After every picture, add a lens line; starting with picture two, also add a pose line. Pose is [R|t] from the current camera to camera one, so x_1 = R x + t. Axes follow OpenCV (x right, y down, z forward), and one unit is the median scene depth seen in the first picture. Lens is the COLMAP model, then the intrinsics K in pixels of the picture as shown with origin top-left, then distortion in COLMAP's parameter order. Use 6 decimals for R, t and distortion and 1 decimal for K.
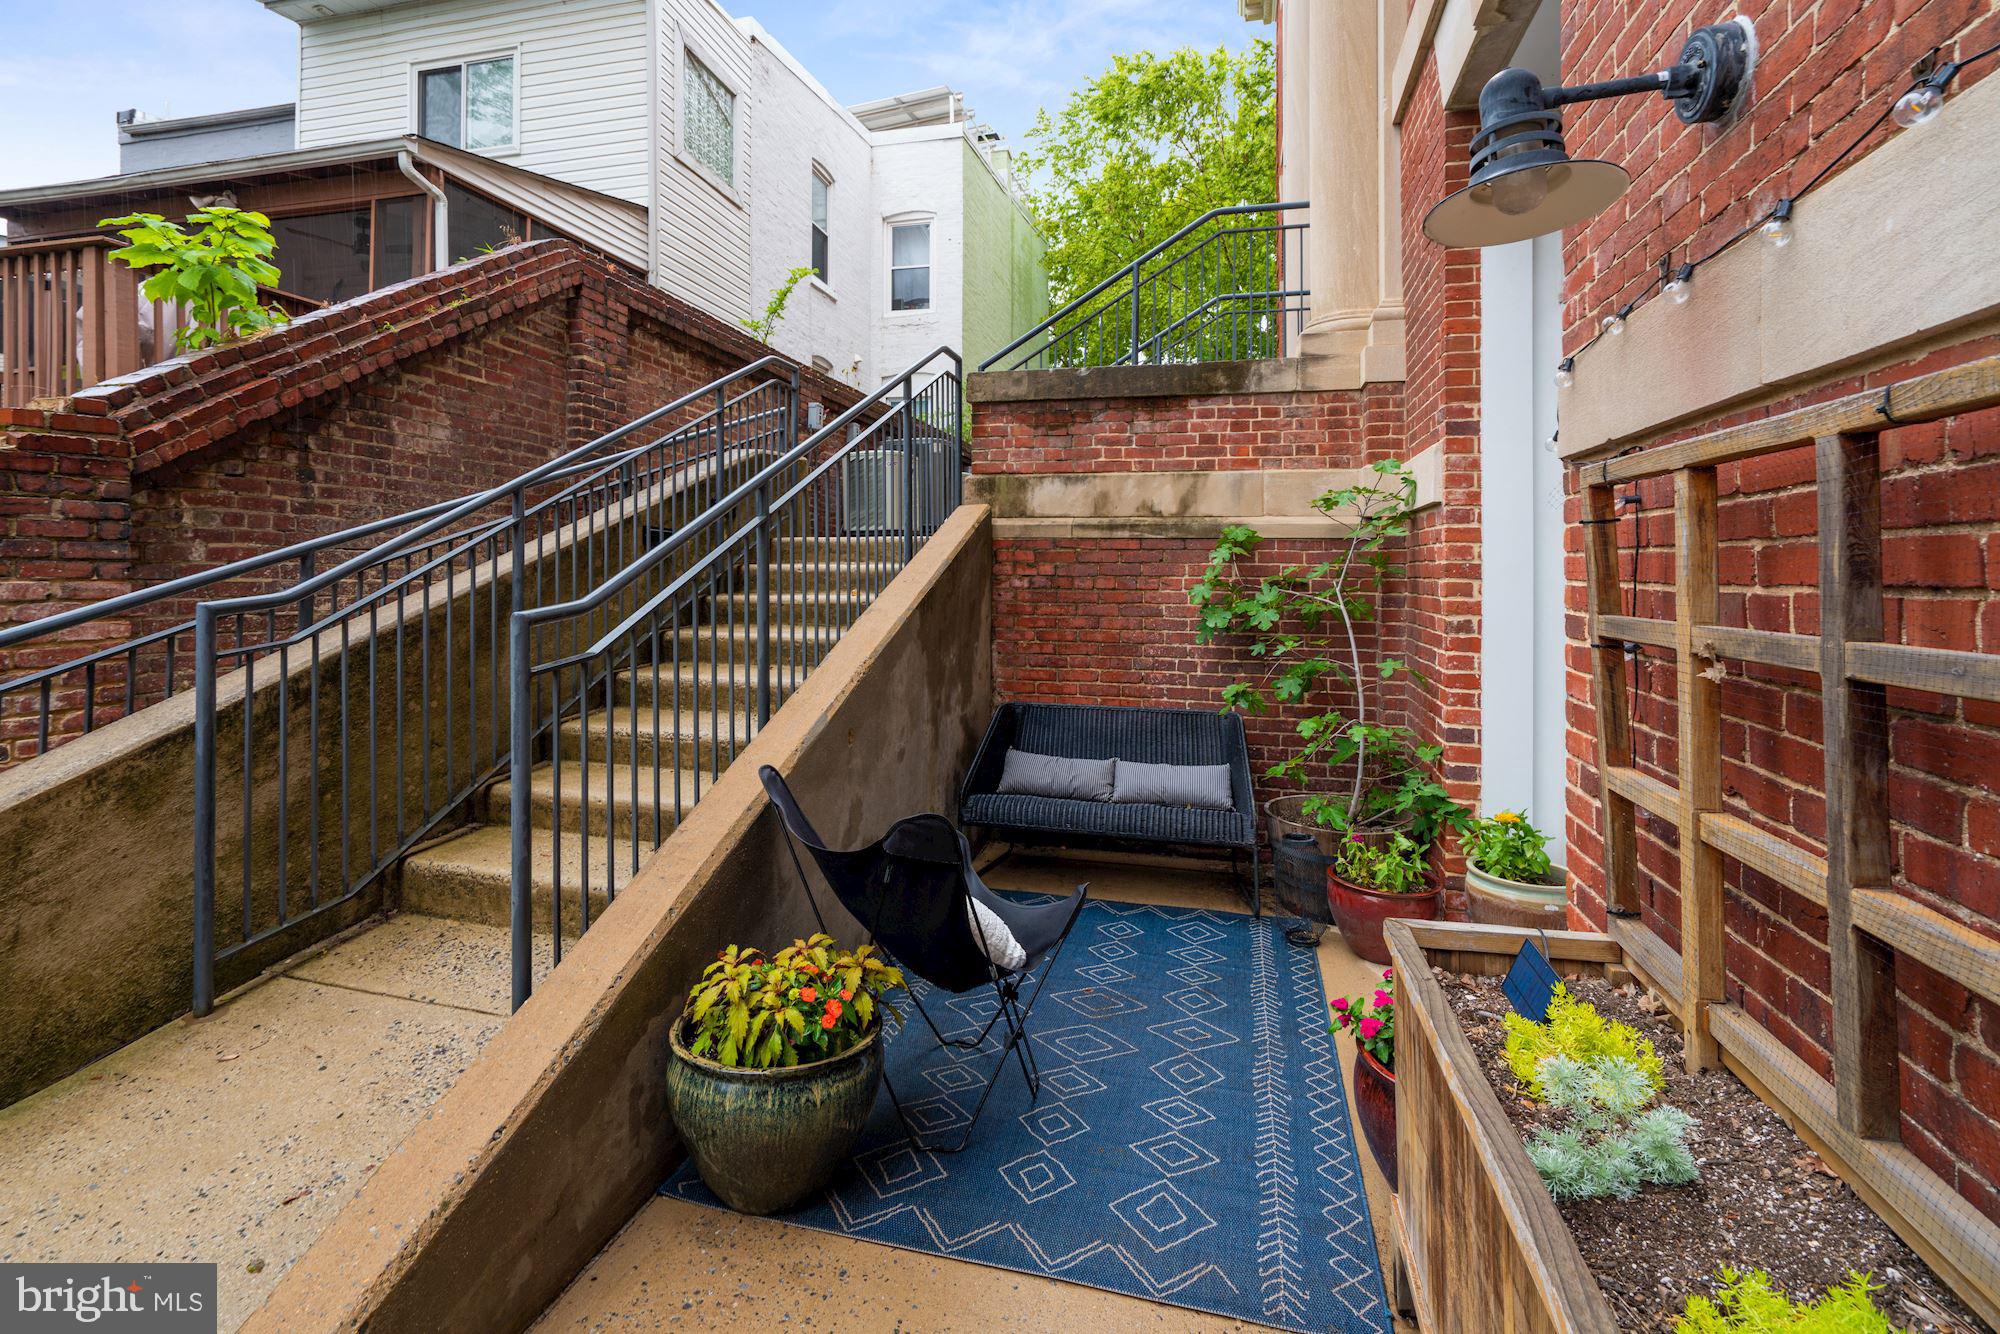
lens RADIAL K [[921.4, 0, 973.5], [0, 921.4, 565.1], [0, 0, 1]] dist [-0.010573, 0.005825]
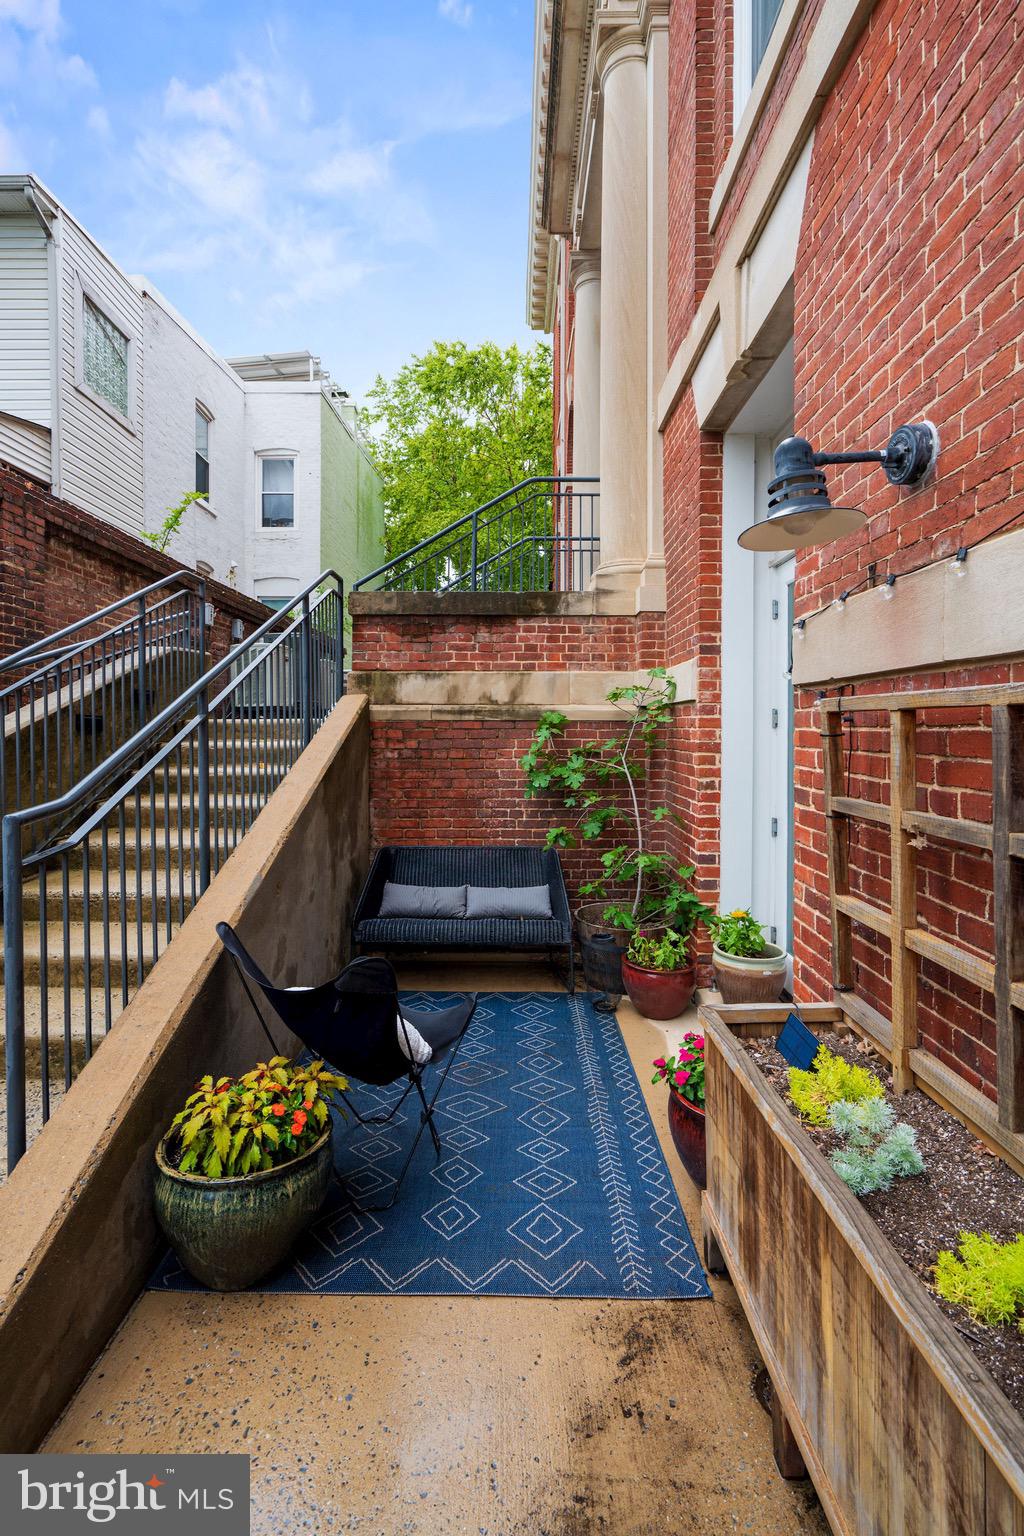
lens RADIAL K [[707.6, 0, 414.2], [0, 707.6, 696.3], [0, 0, 1]] dist [-0.010573, 0.005825]
pose [[0.969776, -0.009835, 0.243800, -0.217436], [0.005648, 0.999824, 0.017865, -0.108076], [-0.243933, -0.015948, 0.969661, 0.027765]]
